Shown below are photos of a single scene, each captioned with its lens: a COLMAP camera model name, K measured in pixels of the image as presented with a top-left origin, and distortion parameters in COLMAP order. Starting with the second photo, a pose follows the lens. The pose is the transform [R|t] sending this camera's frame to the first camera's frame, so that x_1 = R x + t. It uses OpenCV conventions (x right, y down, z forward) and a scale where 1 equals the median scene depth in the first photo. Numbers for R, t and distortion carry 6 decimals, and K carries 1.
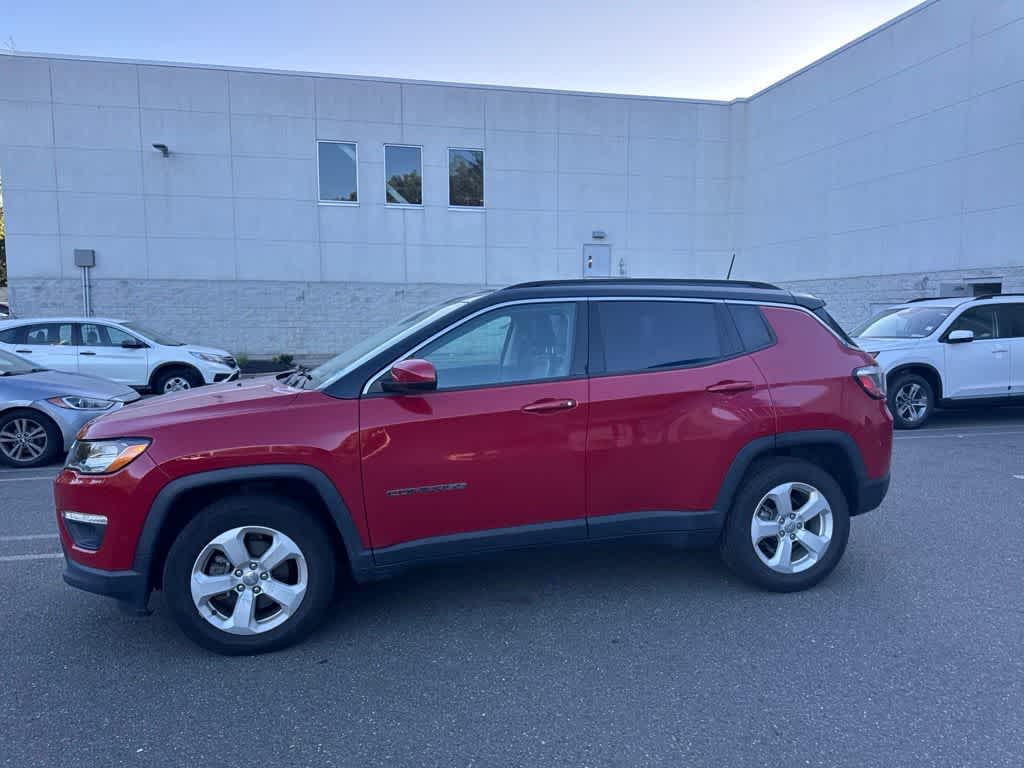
lens RADIAL K [[716.3, 0, 528.2], [0, 716.3, 399.6], [0, 0, 1]] dist [0.040874, -0.045947]
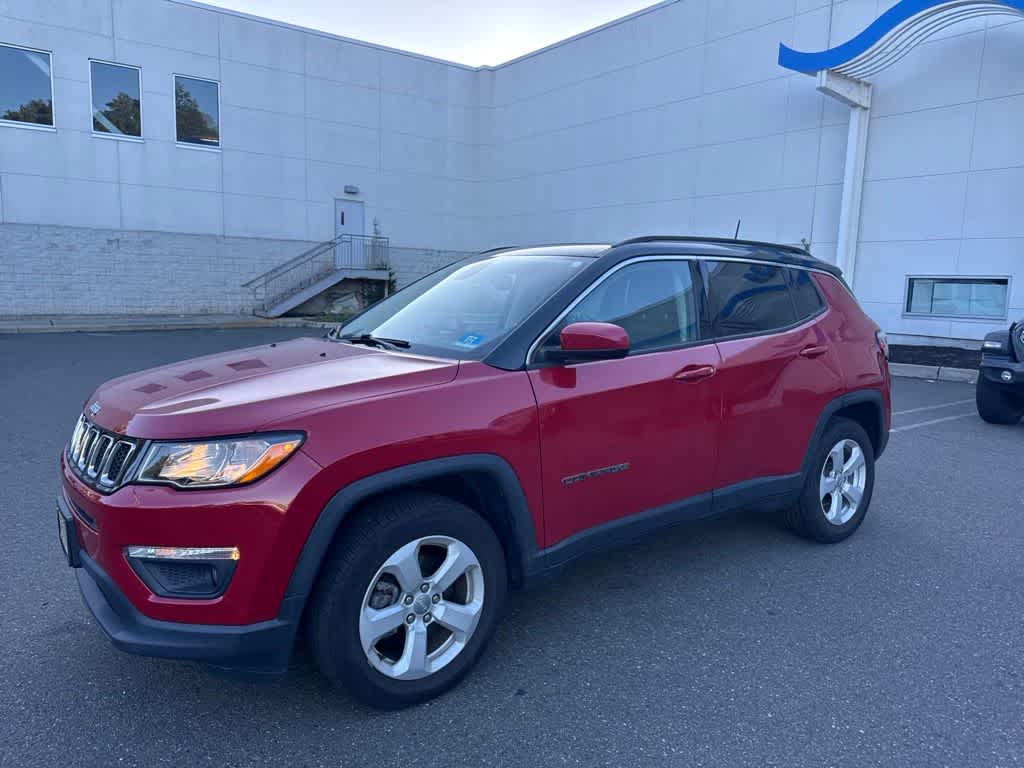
lens RADIAL K [[716.3, 0, 527.0], [0, 716.3, 387.1], [0, 0, 1]] dist [0.040874, -0.045947]
pose [[0.917061, -0.030733, 0.397561, -0.479071], [0.017472, 0.999165, 0.036937, -0.010305], [-0.398365, -0.026927, 0.916832, 0.206777]]
